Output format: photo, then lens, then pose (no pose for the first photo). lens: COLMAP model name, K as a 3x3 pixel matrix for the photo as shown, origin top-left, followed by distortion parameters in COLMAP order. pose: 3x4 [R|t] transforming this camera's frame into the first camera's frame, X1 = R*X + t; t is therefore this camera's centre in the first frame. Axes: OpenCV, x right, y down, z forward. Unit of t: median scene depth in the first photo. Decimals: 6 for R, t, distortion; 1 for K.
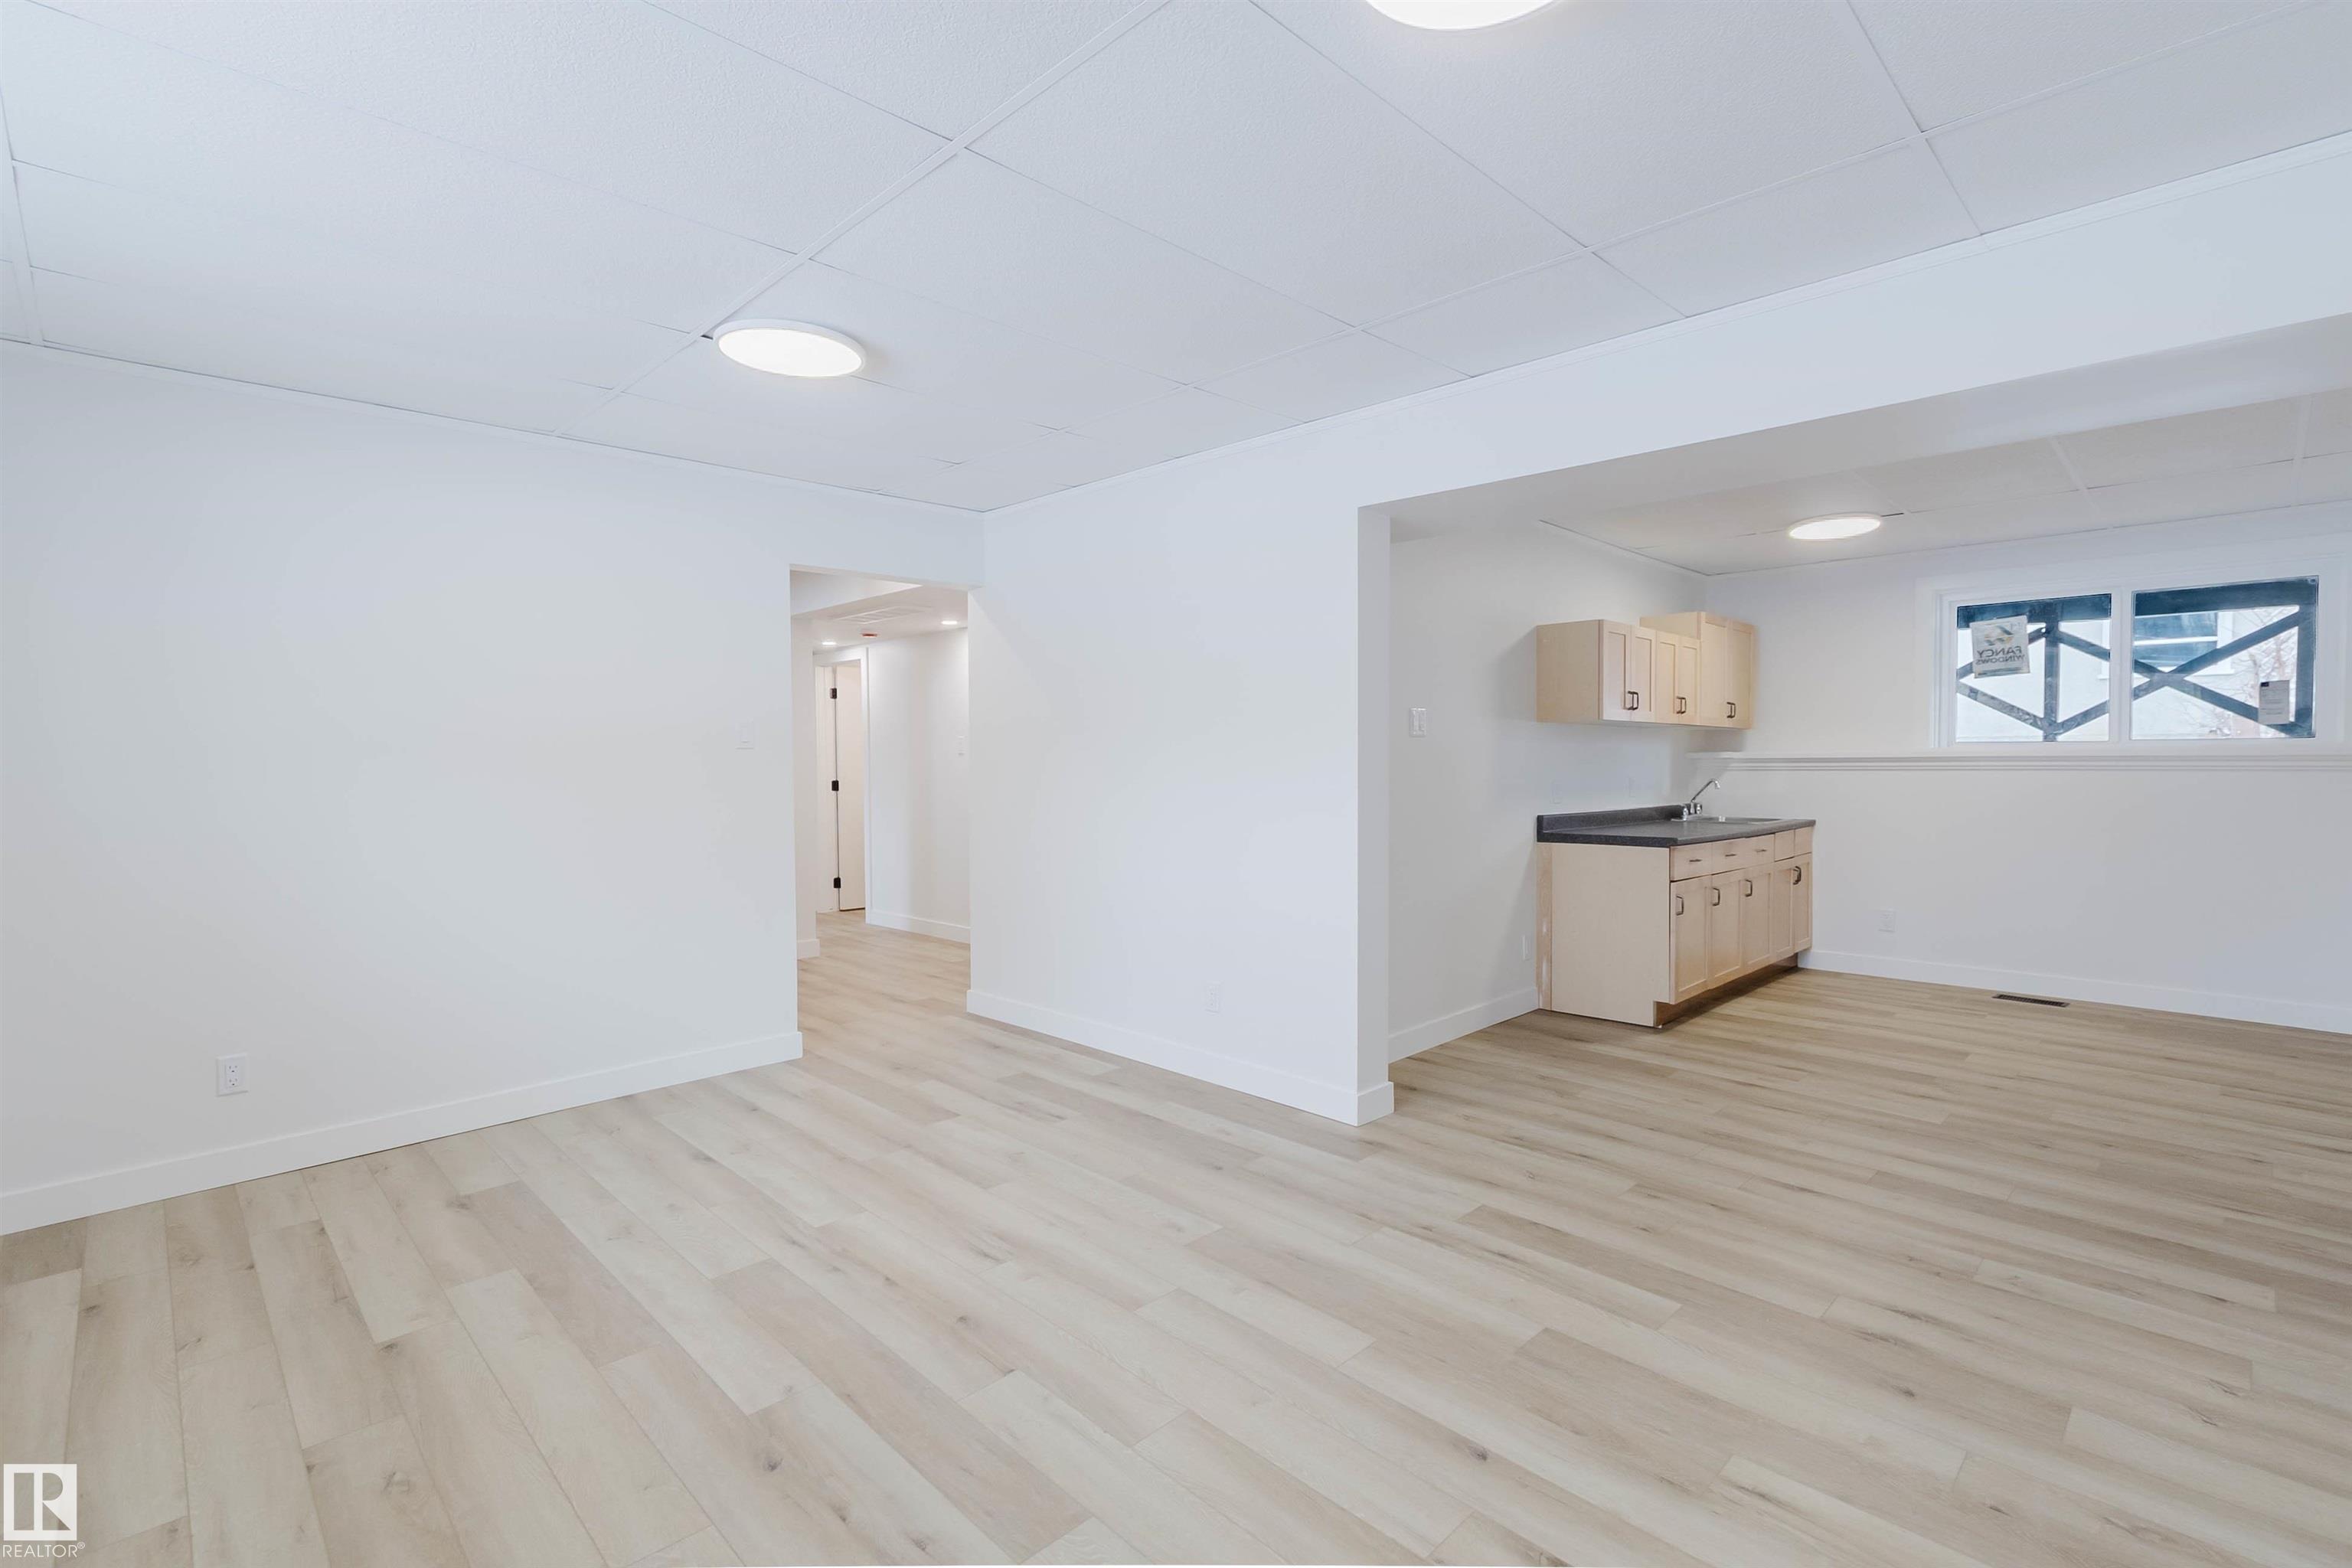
lens RADIAL K [[1069.3, 0, 1174.6], [0, 1069.3, 780.8], [0, 0, 1]] dist [0.003548, -0.001141]
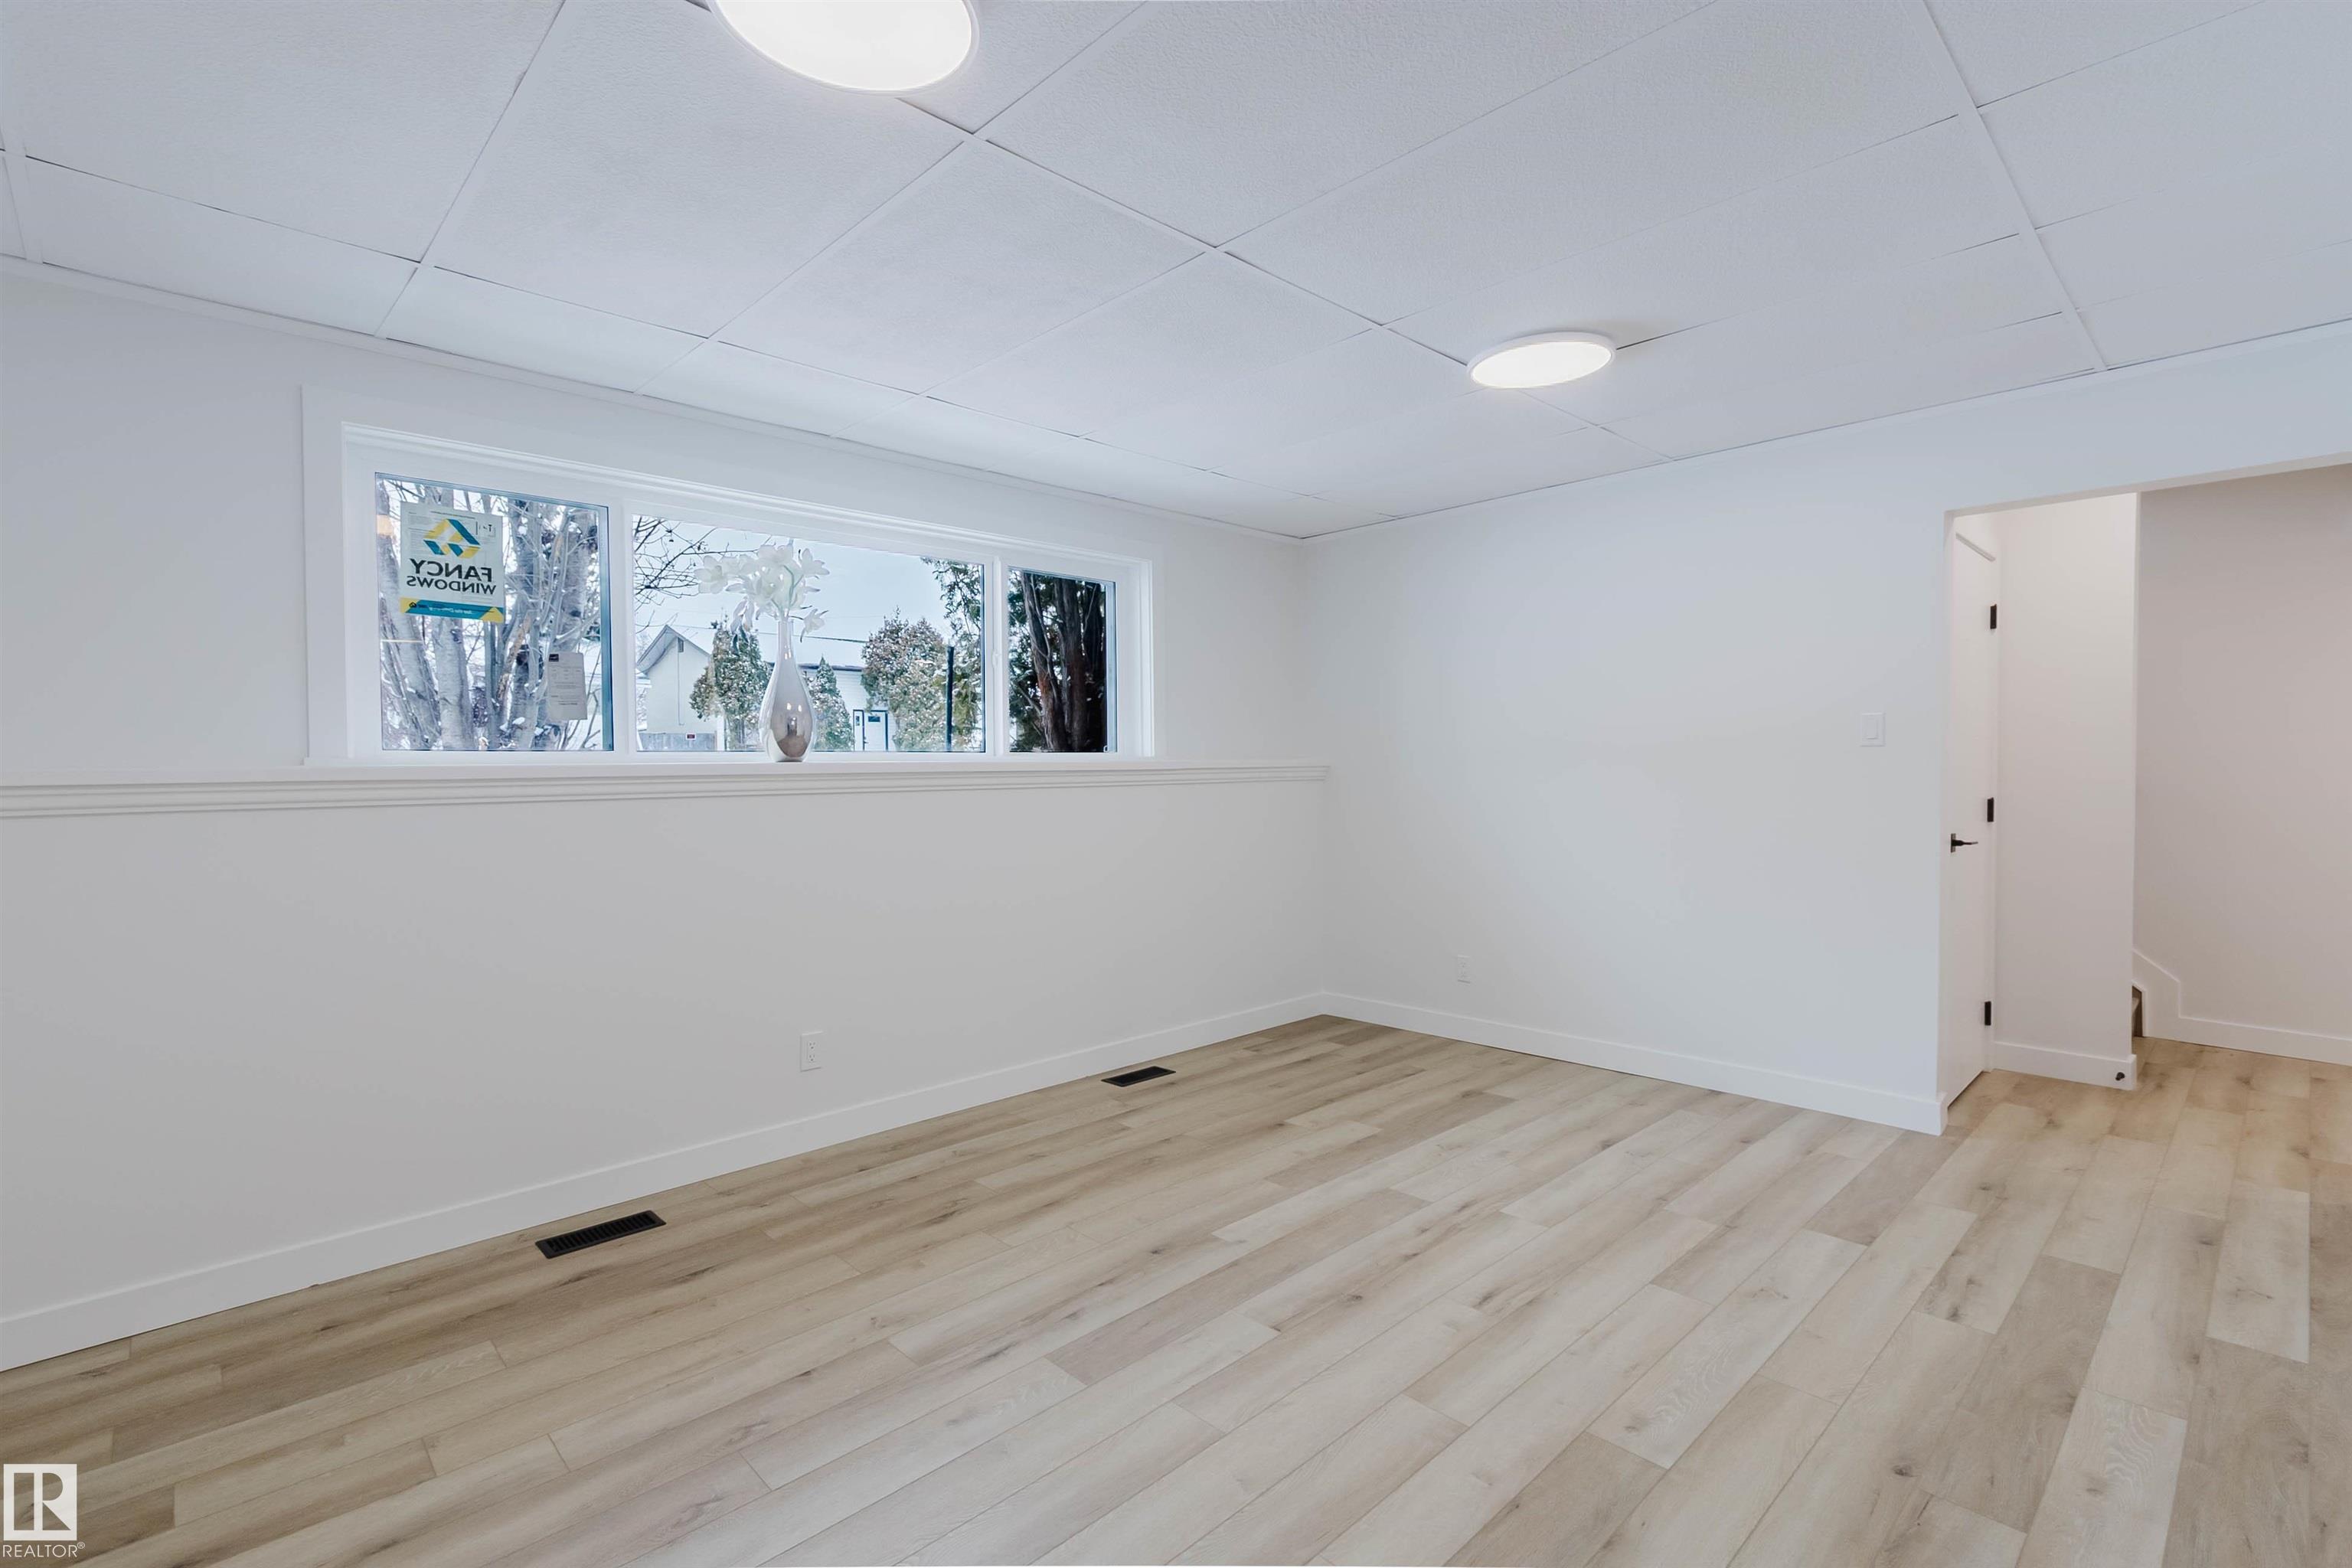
lens RADIAL K [[1069.3, 0, 1162.0], [0, 1069.3, 781.4], [0, 0, 1]] dist [0.003548, -0.001141]
pose [[-0.019503, 0.027544, -0.999430, 0.677363], [-0.015593, 0.999490, 0.027850, -0.024368], [0.999688, 0.016127, -0.019064, 0.660999]]
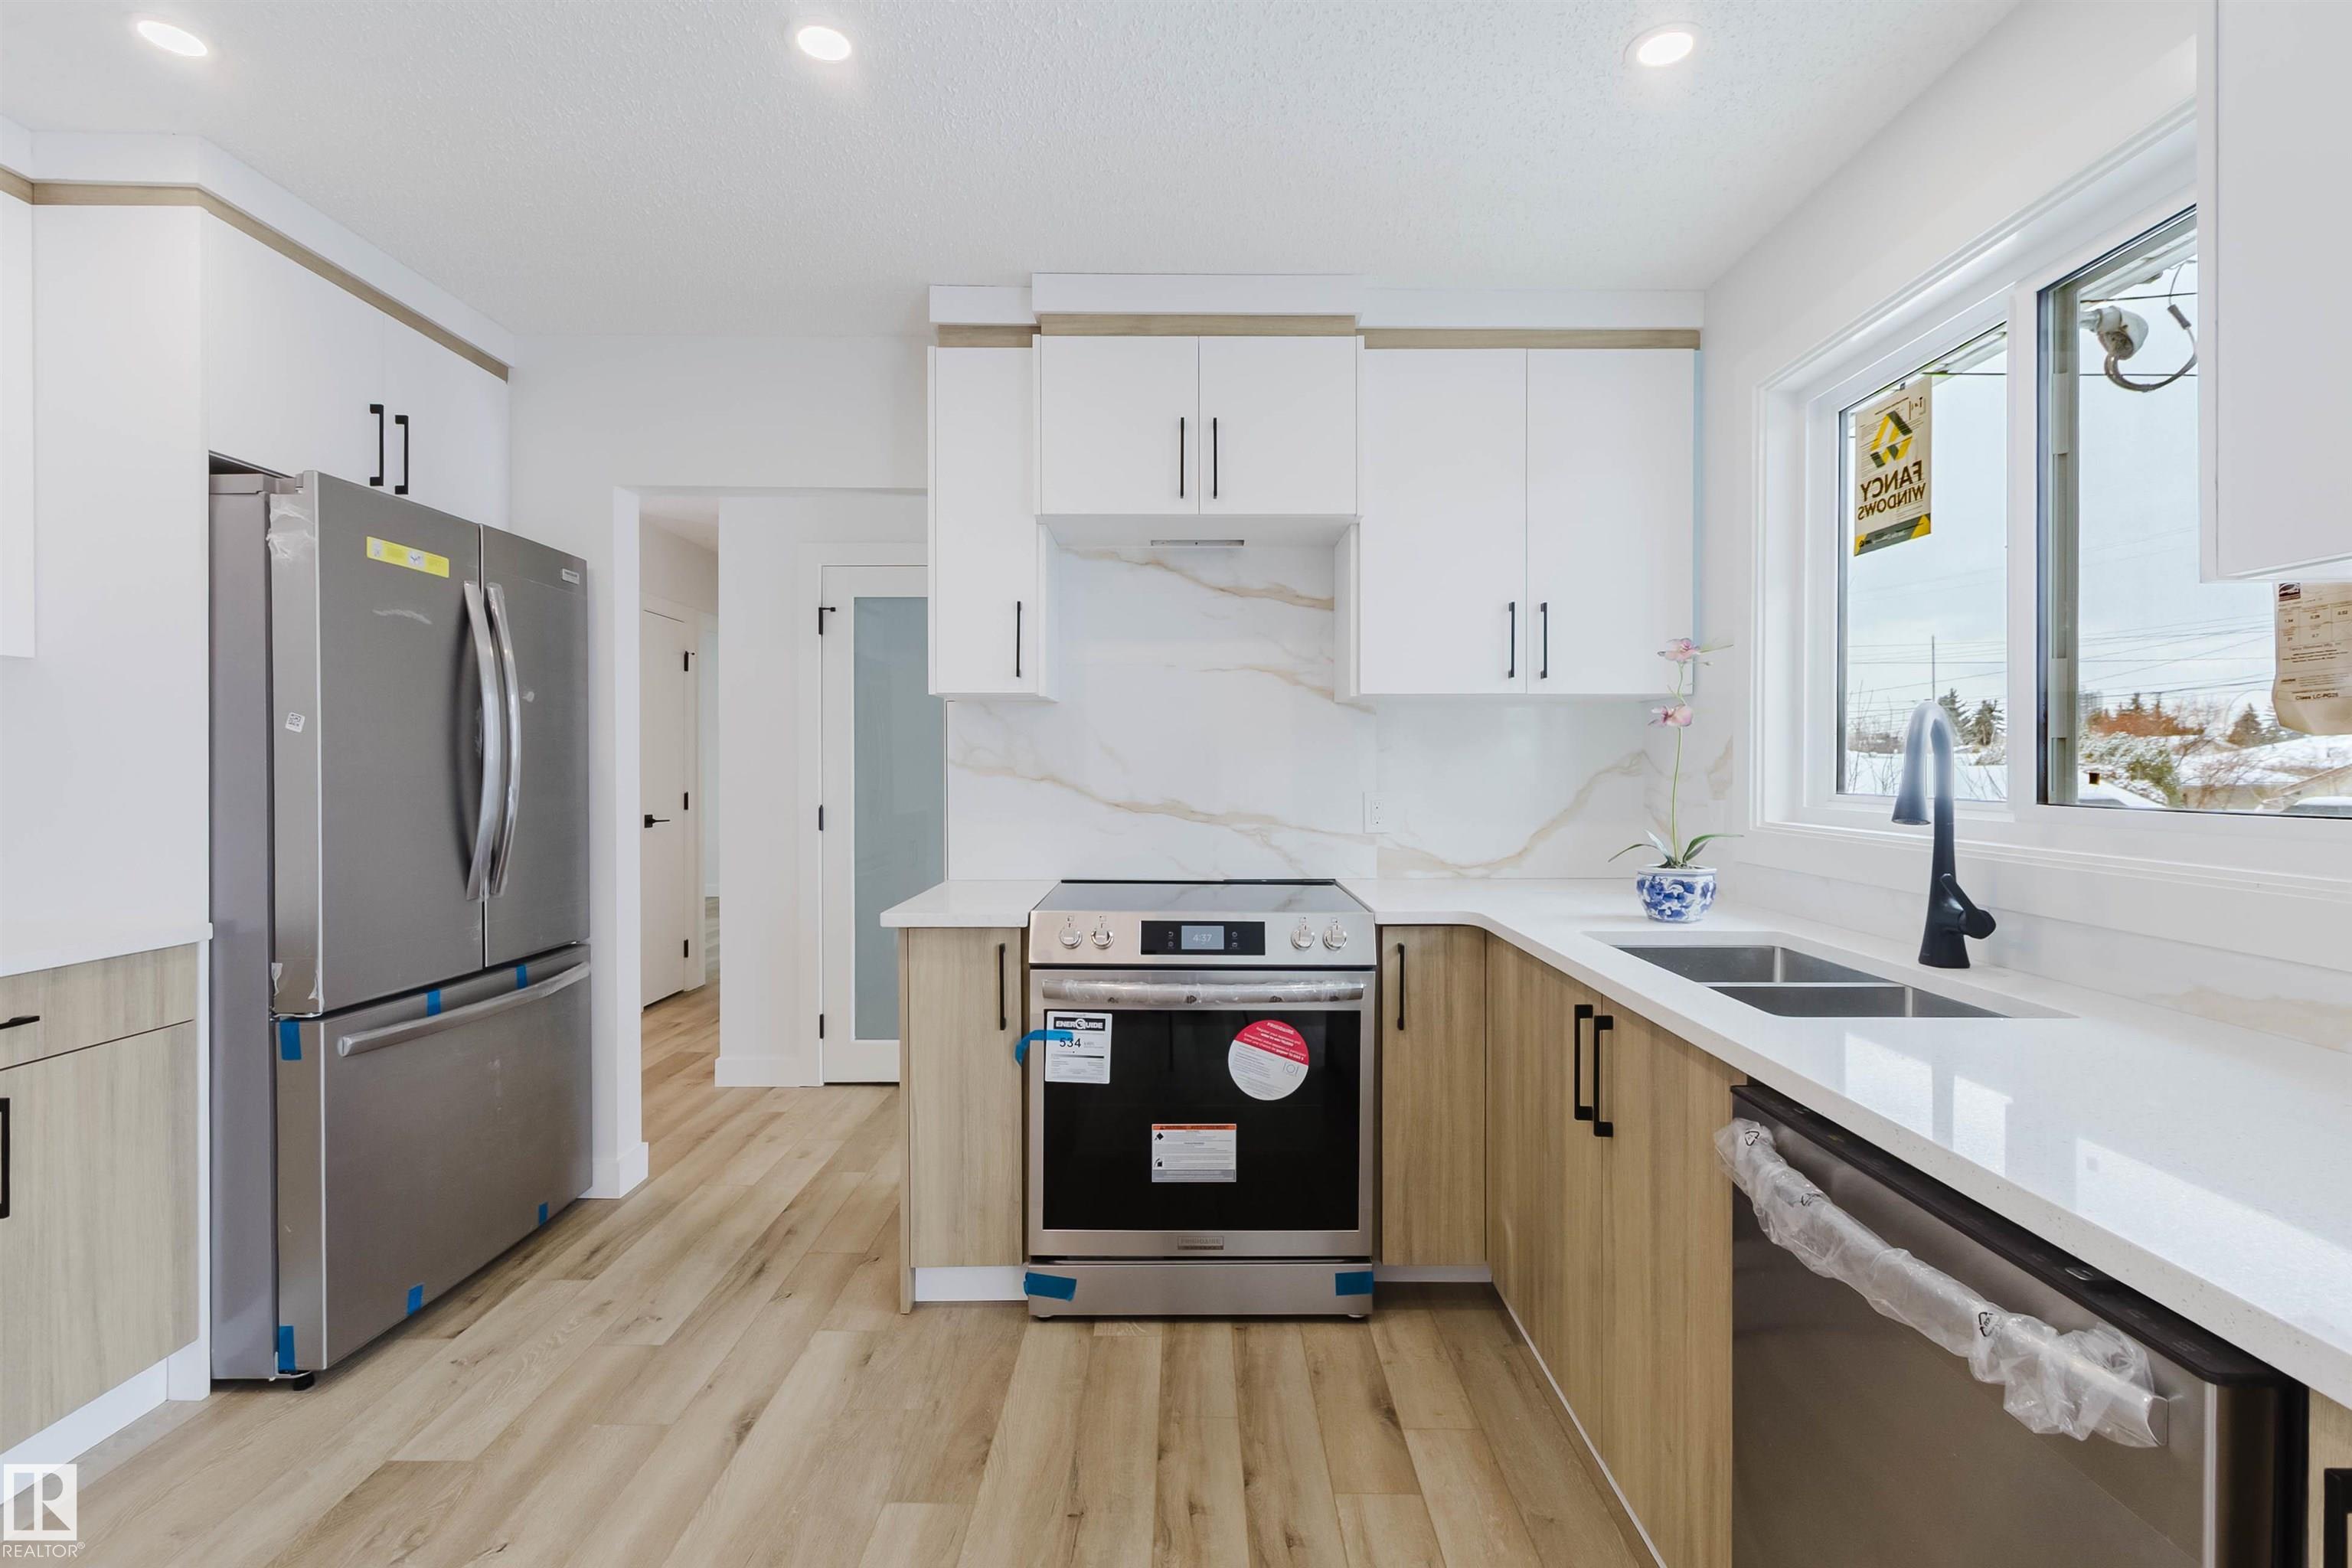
lens RADIAL K [[1069.3, 0, 1169.6], [0, 1069.3, 775.6], [0, 0, 1]] dist [0.003548, -0.001141]
pose [[-0.718413, 0.004604, 0.695602, -0.490592], [0.022546, 0.999607, 0.016669, -0.004101], [-0.695251, 0.027658, -0.718234, 0.860120]]
